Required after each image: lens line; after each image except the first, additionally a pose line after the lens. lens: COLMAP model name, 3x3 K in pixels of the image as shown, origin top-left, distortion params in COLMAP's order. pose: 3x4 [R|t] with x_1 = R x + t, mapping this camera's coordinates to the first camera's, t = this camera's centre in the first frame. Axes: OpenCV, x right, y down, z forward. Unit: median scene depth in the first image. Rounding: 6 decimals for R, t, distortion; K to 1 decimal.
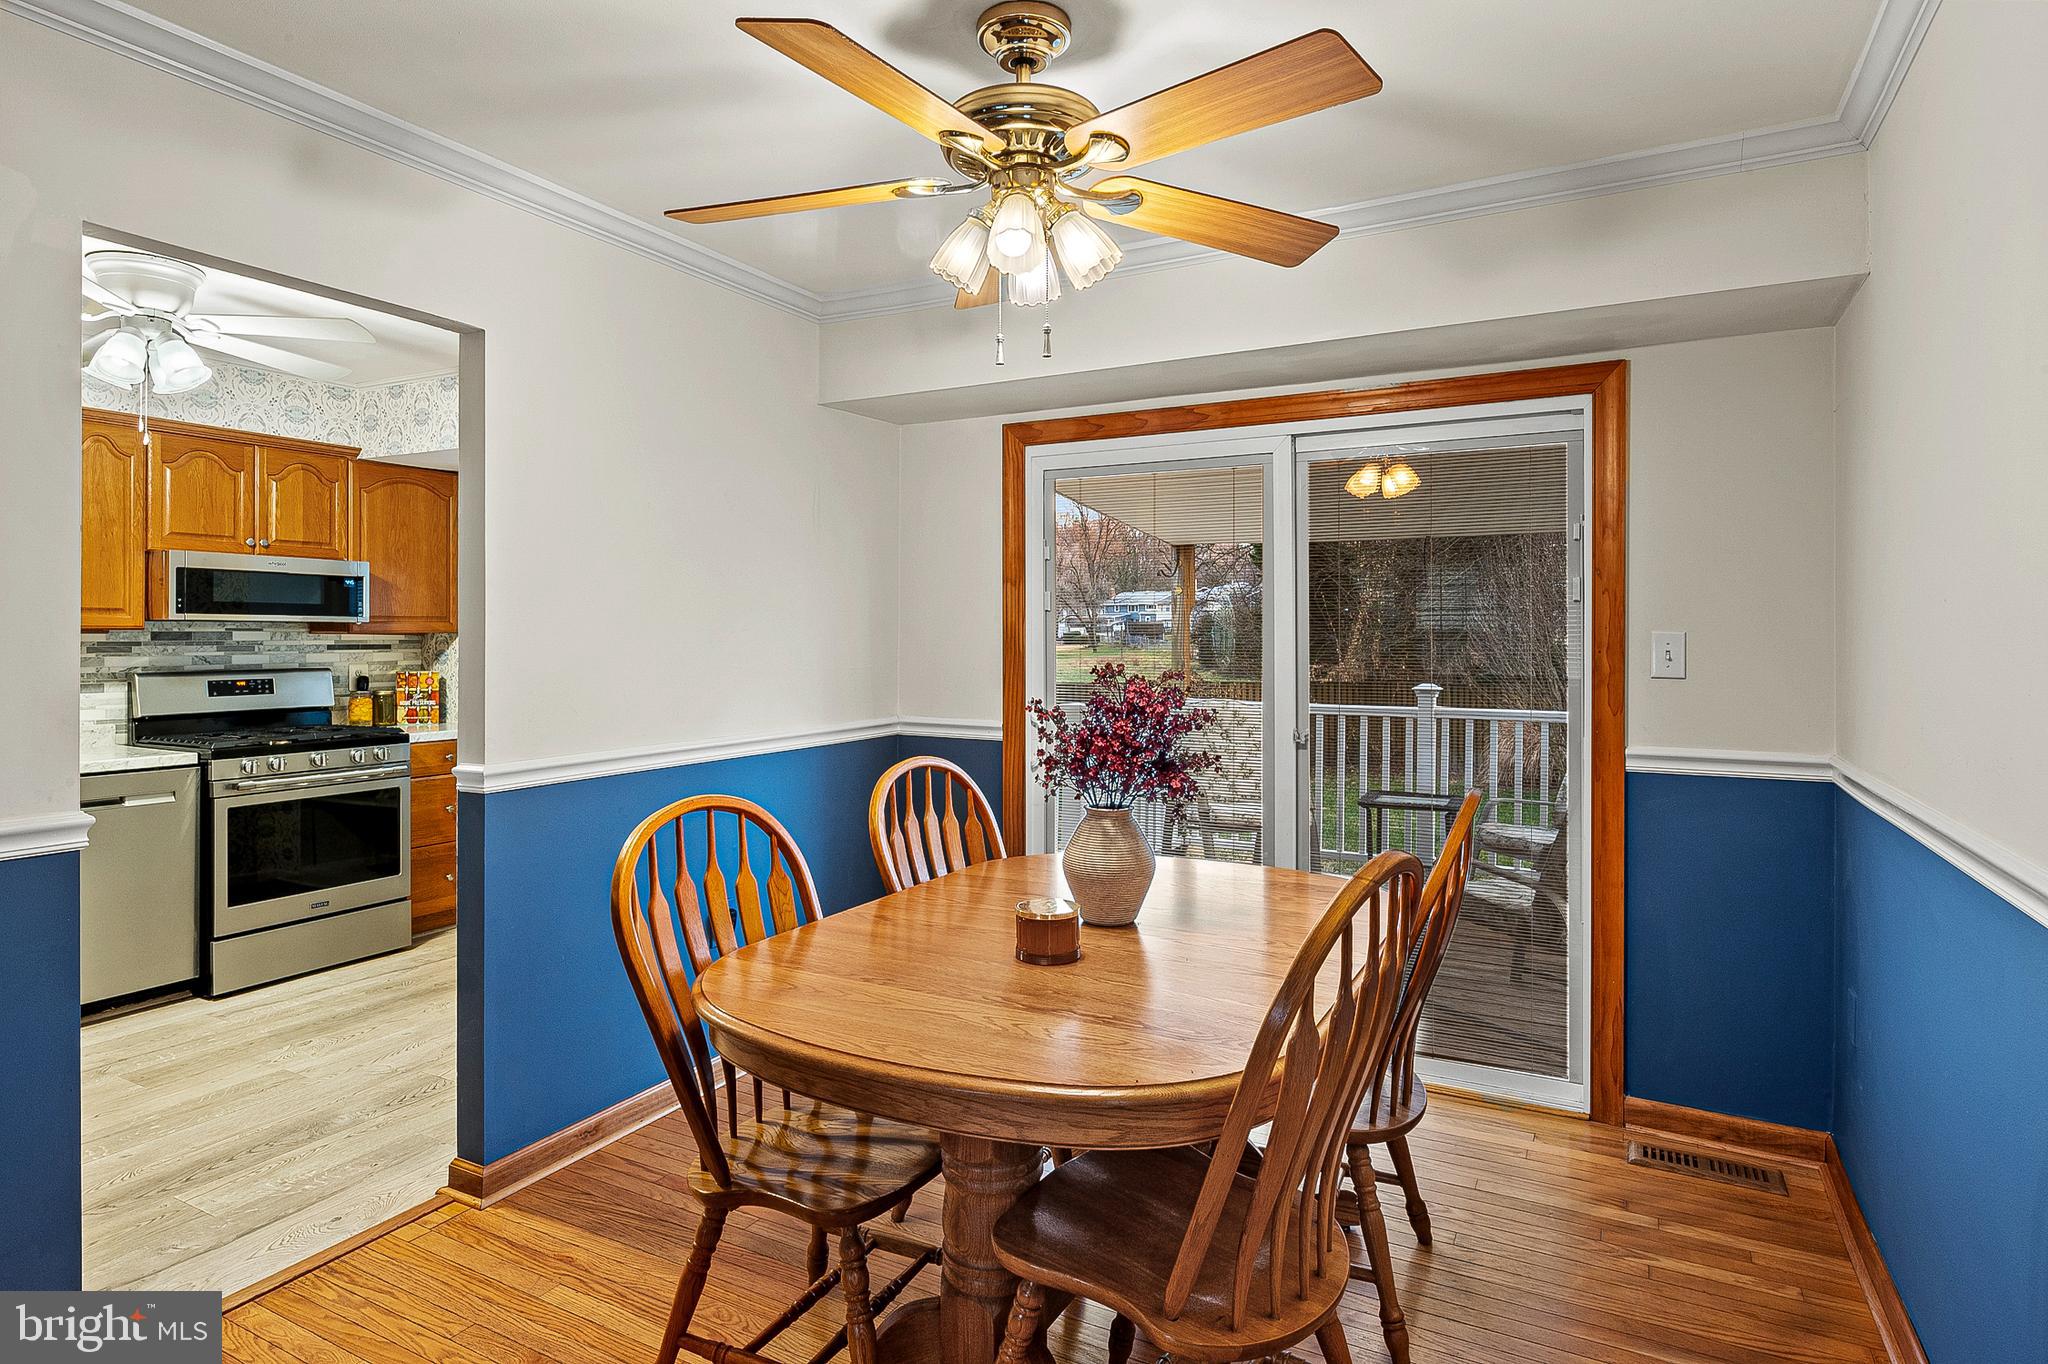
lens RADIAL K [[1121.2, 0, 1008.3], [0, 1121.2, 632.4], [0, 0, 1]] dist [-0.002159, -0.000879]
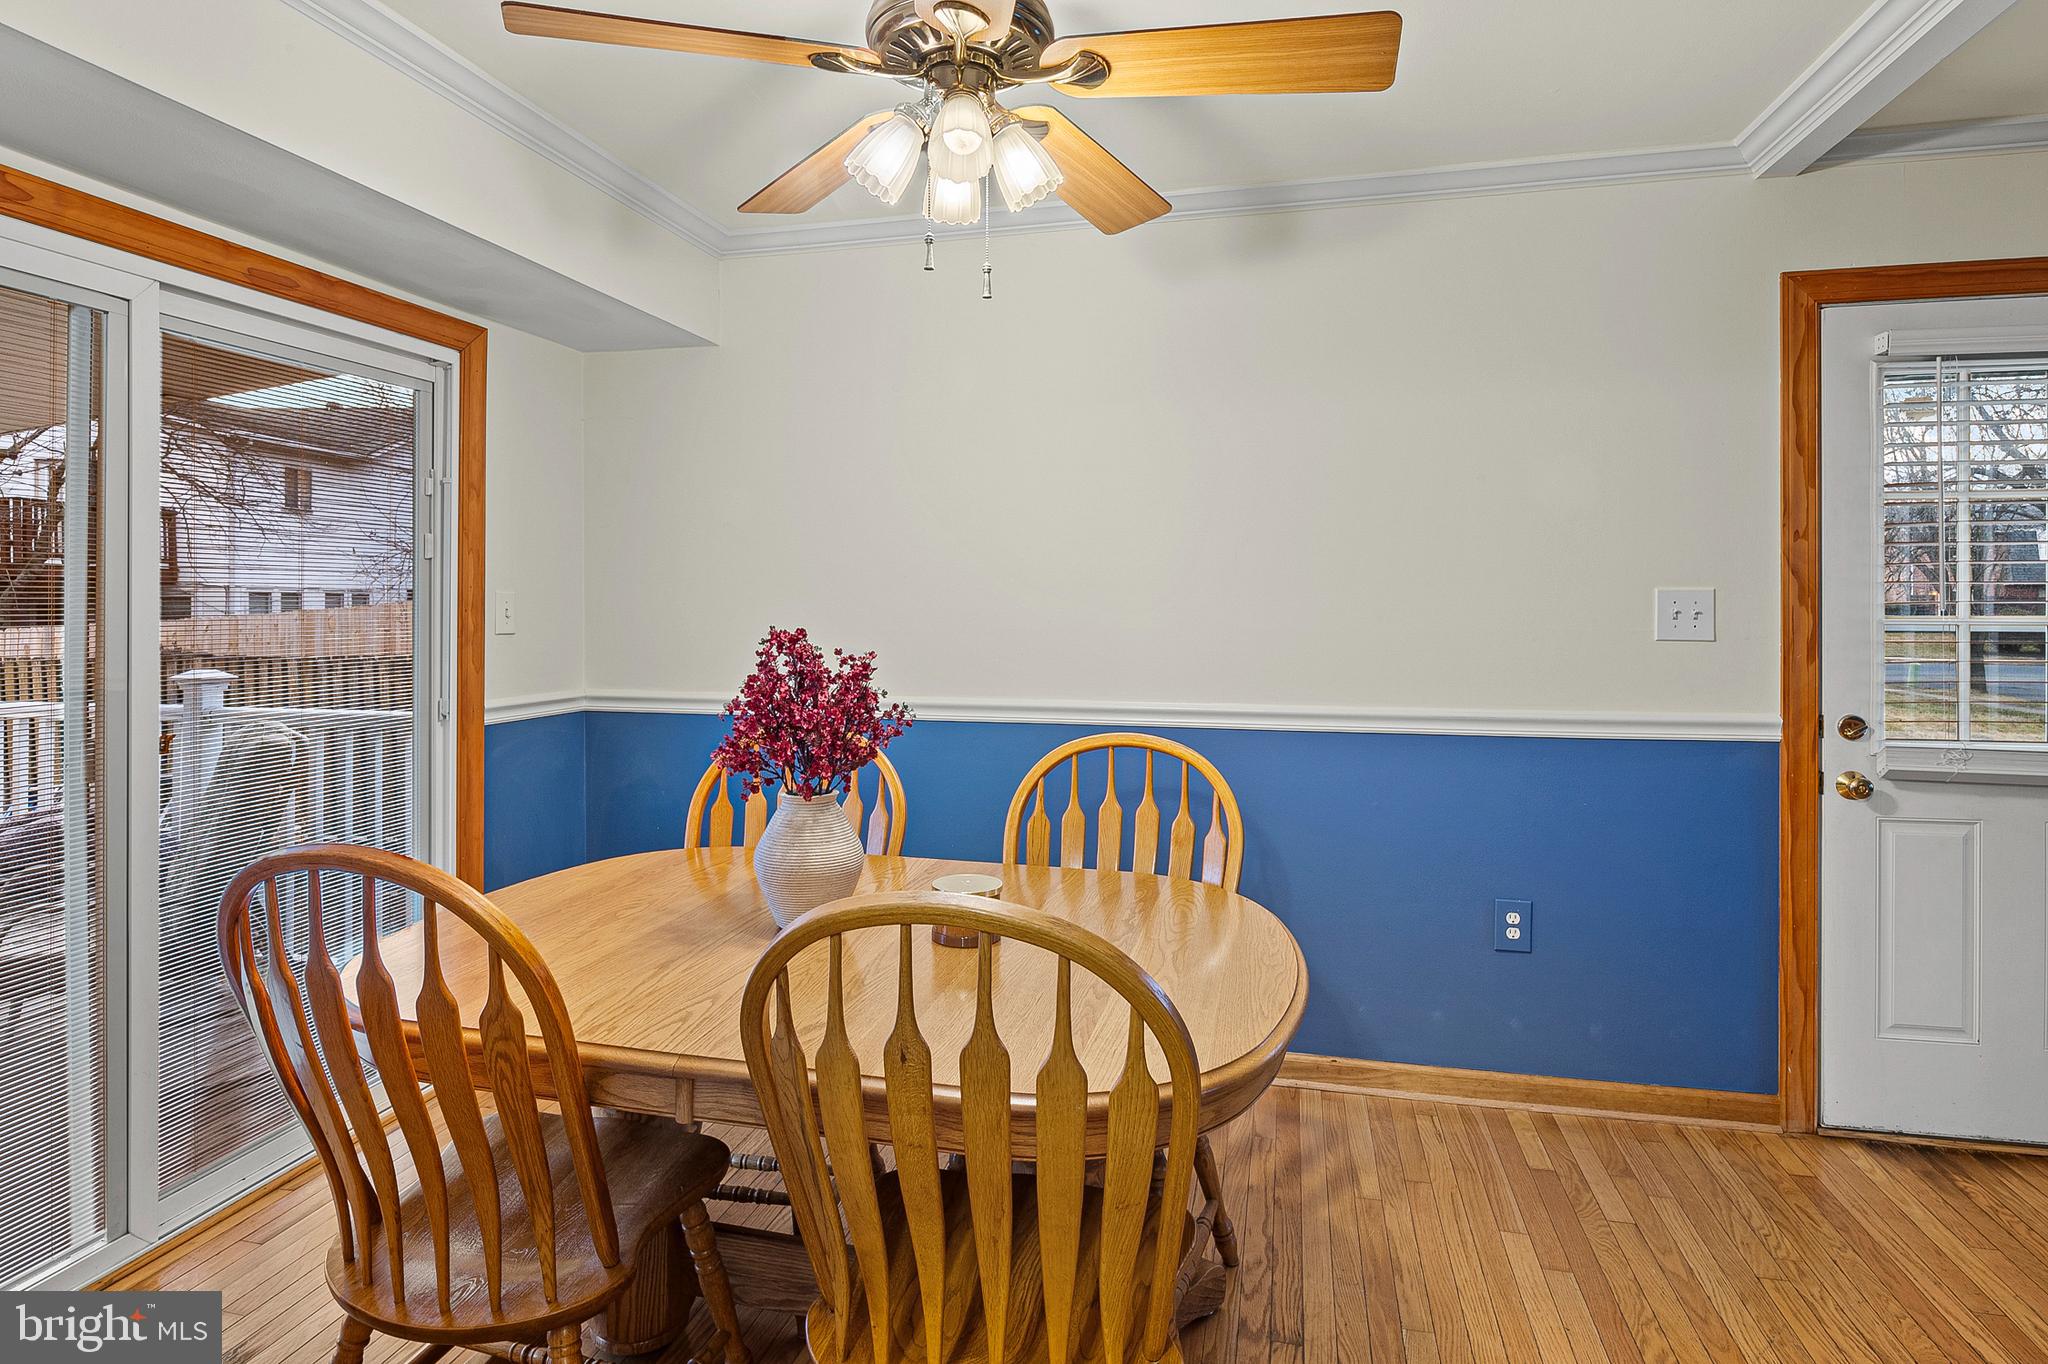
lens RADIAL K [[1121.2, 0, 1008.3], [0, 1121.2, 632.4], [0, 0, 1]] dist [-0.002159, -0.000879]
pose [[-0.255853, -0.032361, 0.966174, -0.403634], [-0.014683, 0.999454, 0.029588, -0.000556], [-0.966604, -0.006616, -0.256188, 0.551923]]
